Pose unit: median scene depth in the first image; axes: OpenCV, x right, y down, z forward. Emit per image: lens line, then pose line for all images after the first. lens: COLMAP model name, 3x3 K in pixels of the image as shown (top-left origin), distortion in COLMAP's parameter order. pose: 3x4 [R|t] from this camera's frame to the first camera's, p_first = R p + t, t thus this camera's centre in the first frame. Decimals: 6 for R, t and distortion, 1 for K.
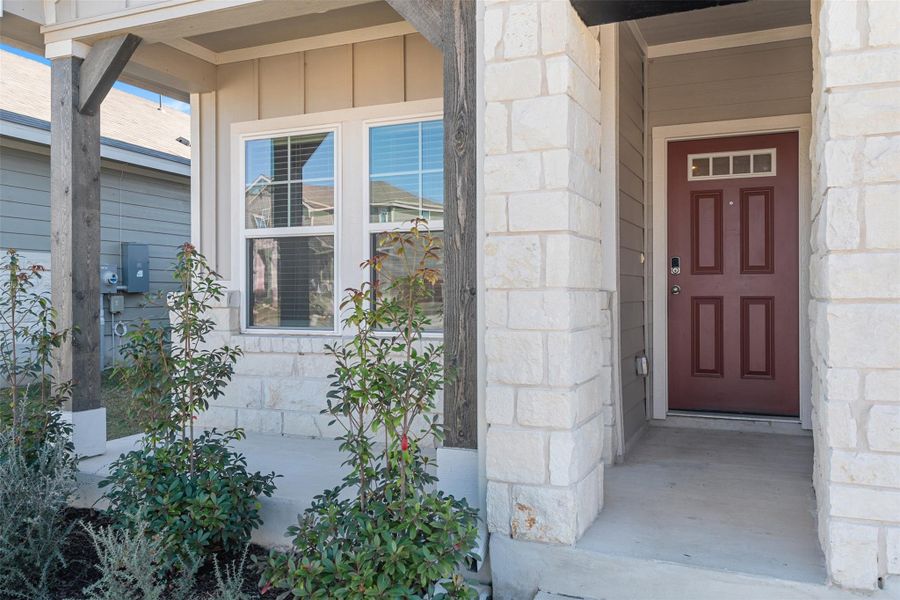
lens RADIAL K [[721.0, 0, 453.3], [0, 721.0, 293.4], [0, 0, 1]] dist [0.018884, 0.009845]
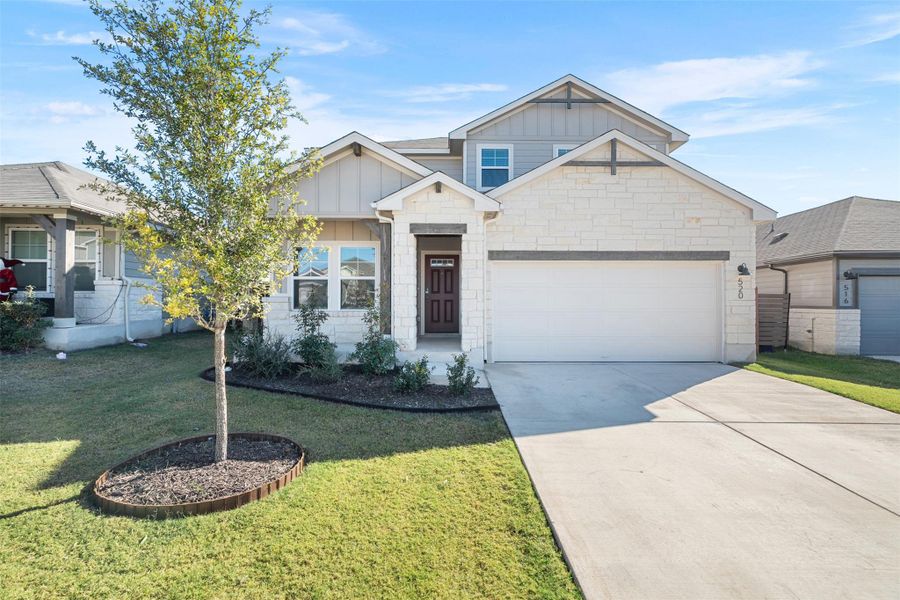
lens RADIAL K [[383.8, 0, 448.1], [0, 383.8, 302.2], [0, 0, 1]] dist [0.001185, 0.000147]
pose [[0.918290, 0.005547, 0.395870, -0.343214], [-0.005412, 0.999984, -0.001458, 0.018955], [-0.395872, -0.000803, 0.918305, -0.762075]]
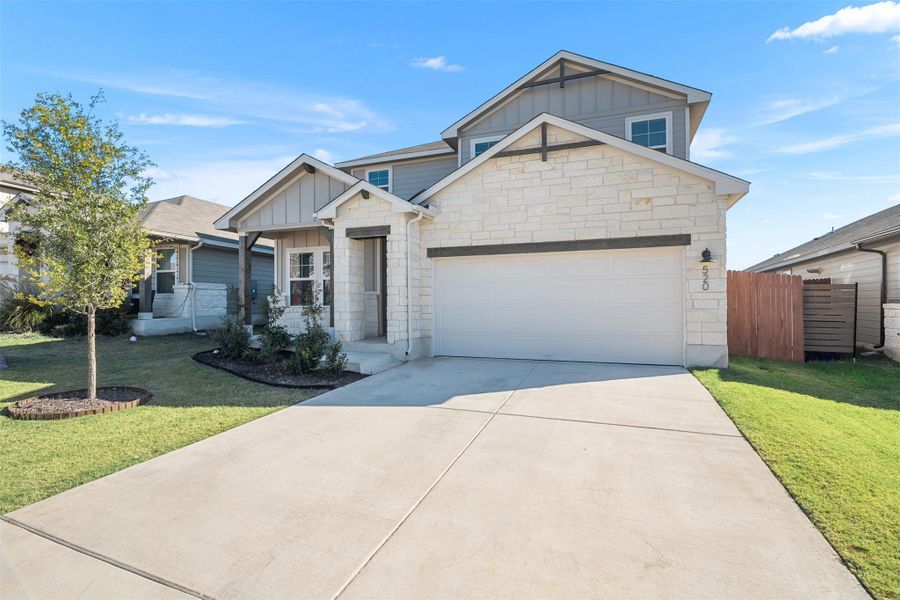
lens RADIAL K [[410.8, 0, 449.2], [0, 410.8, 304.1], [0, 0, 1]] dist [-0.001219, 0.000219]
pose [[0.998427, -0.001742, 0.056039, 0.401580], [0.001640, 0.999997, 0.001869, 0.037864], [-0.056042, -0.001774, 0.998427, -1.124808]]
